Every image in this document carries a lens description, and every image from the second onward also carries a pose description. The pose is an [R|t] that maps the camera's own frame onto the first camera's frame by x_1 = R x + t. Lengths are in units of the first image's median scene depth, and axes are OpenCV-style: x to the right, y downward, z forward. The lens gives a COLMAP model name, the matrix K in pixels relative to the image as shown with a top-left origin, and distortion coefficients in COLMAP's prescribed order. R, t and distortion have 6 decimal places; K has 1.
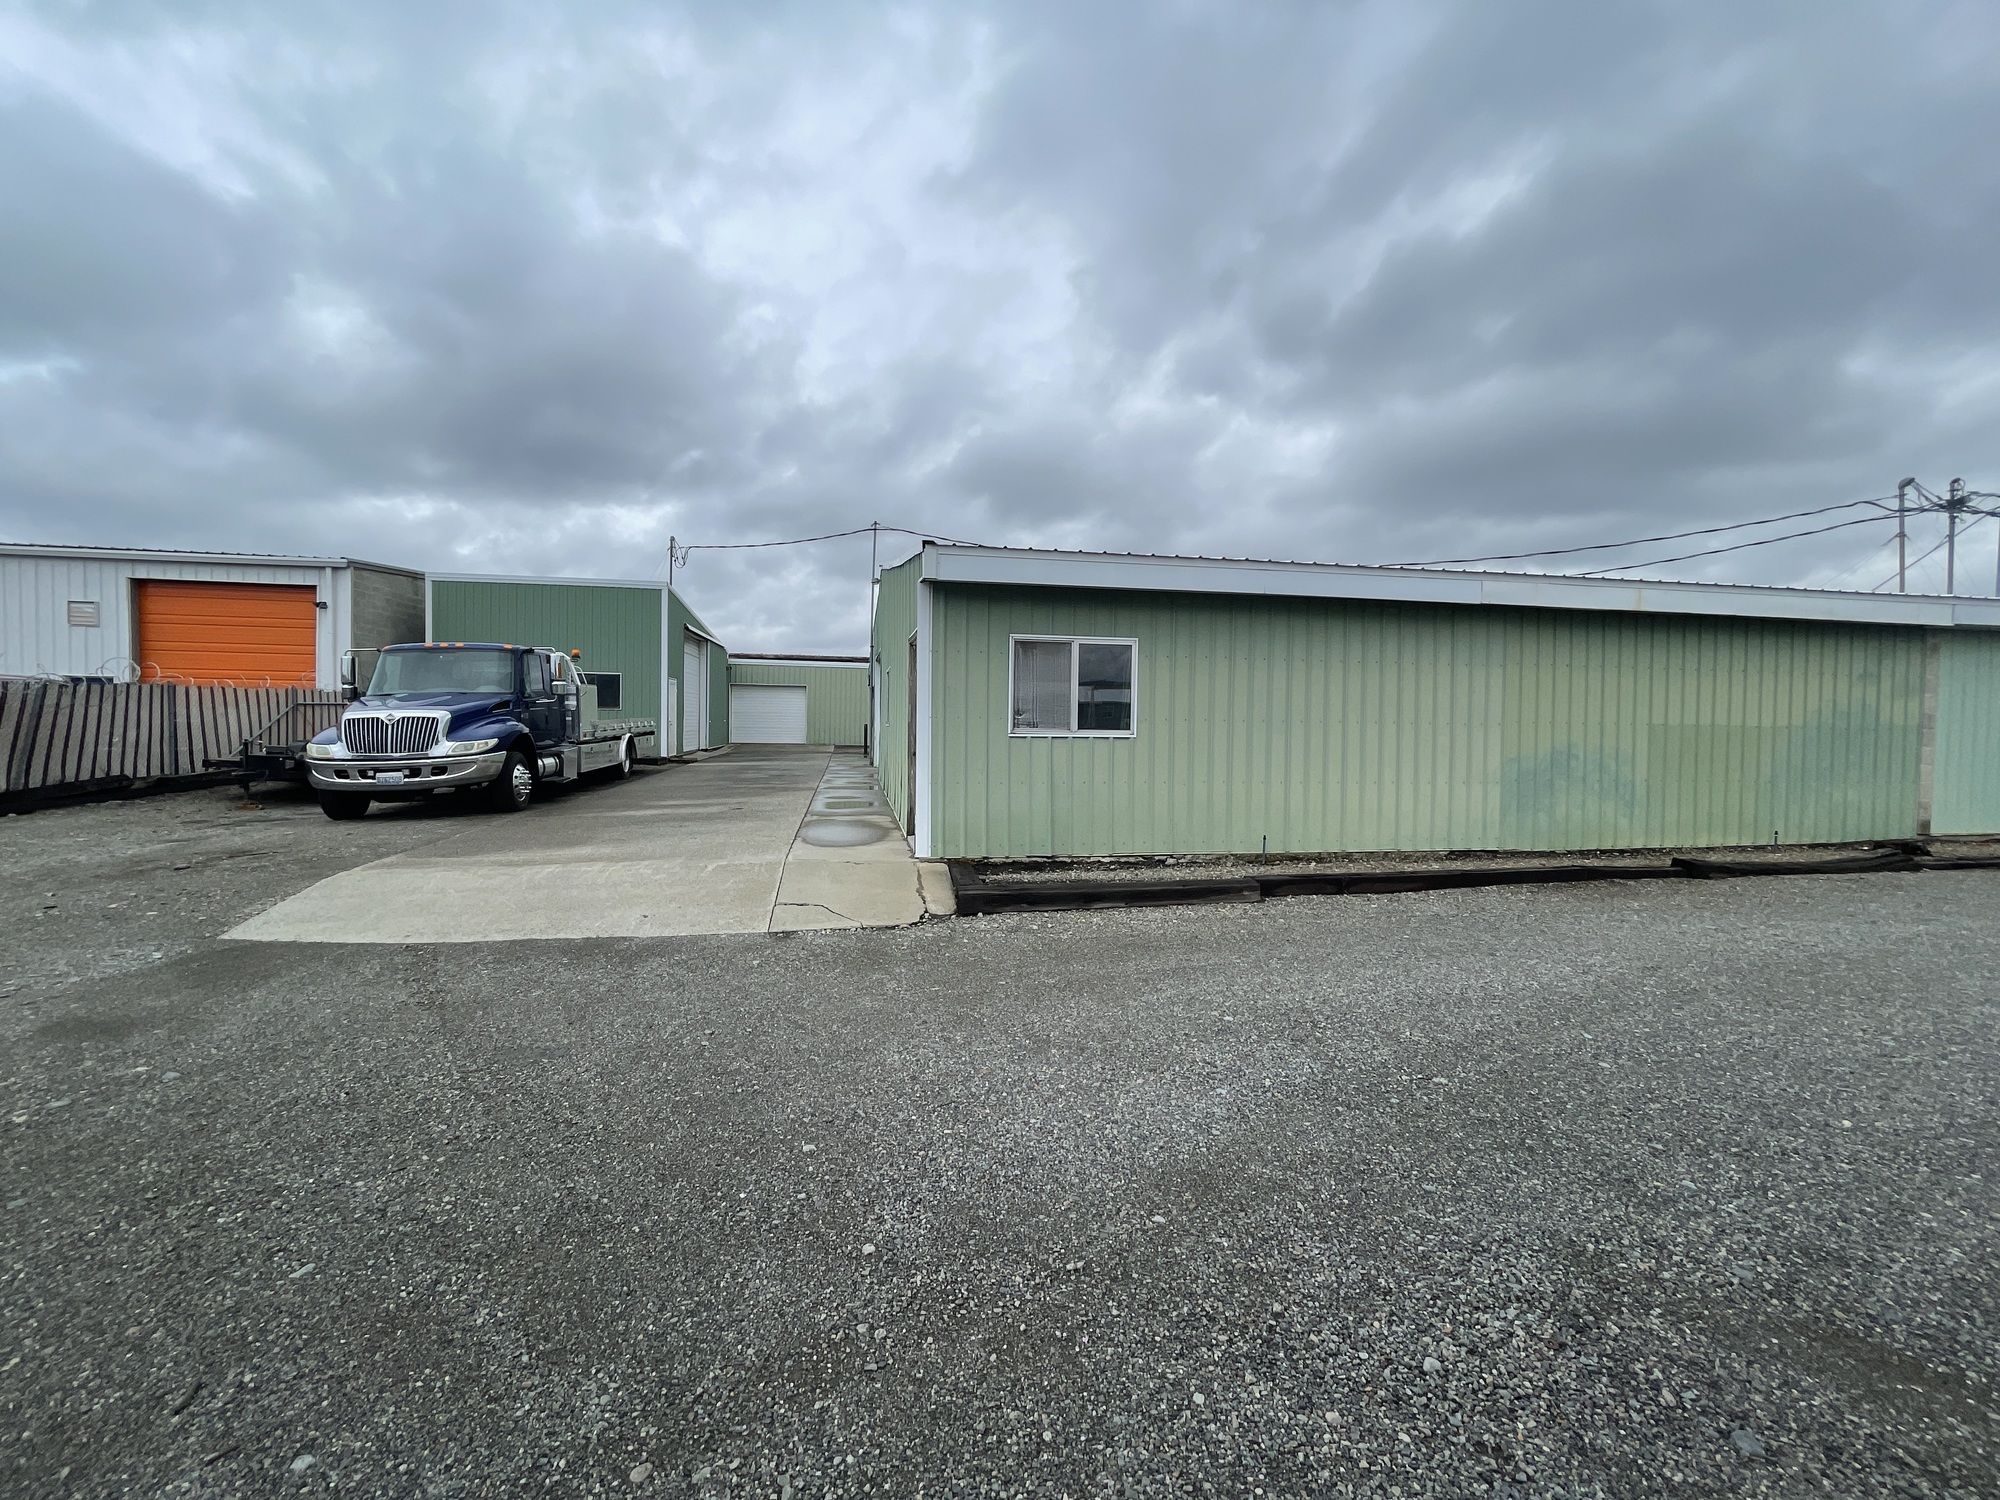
lens RADIAL K [[811.1, 0, 996.9], [0, 811.1, 740.5], [0, 0, 1]] dist [0.000935, -0.000100]
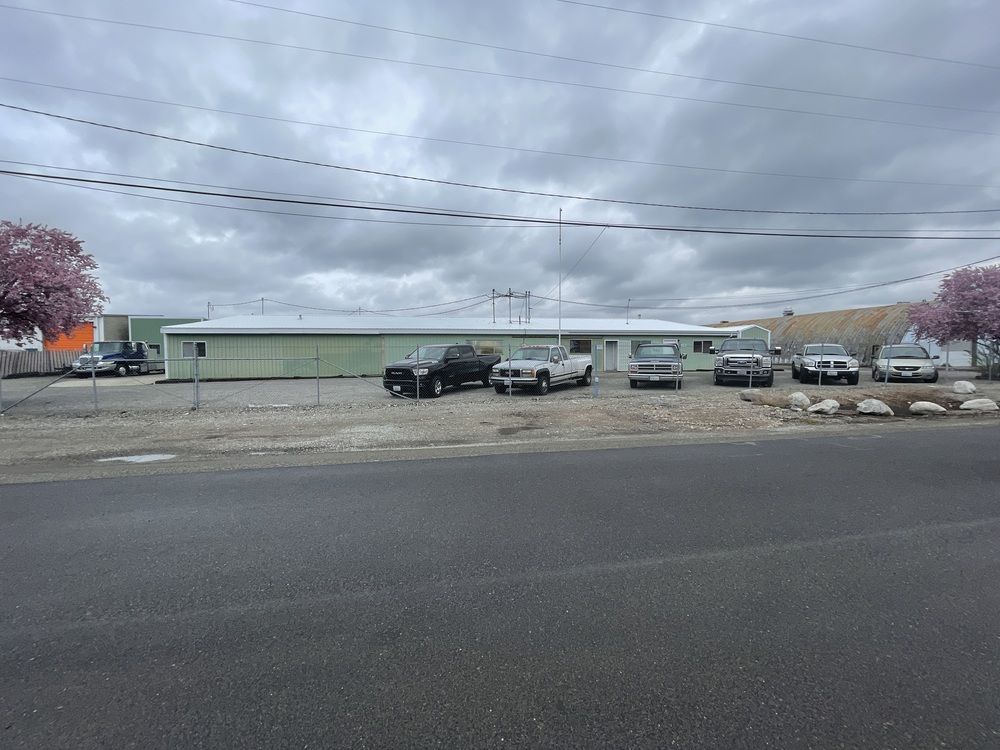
lens RADIAL K [[405.5, 0, 498.5], [0, 405.5, 370.3], [0, 0, 1]] dist [0.000935, -0.000100]
pose [[0.999793, -0.020245, 0.002255, 1.624325], [0.020210, 0.999689, 0.014608, 0.059857], [-0.002550, -0.014559, 0.999891, -1.384423]]
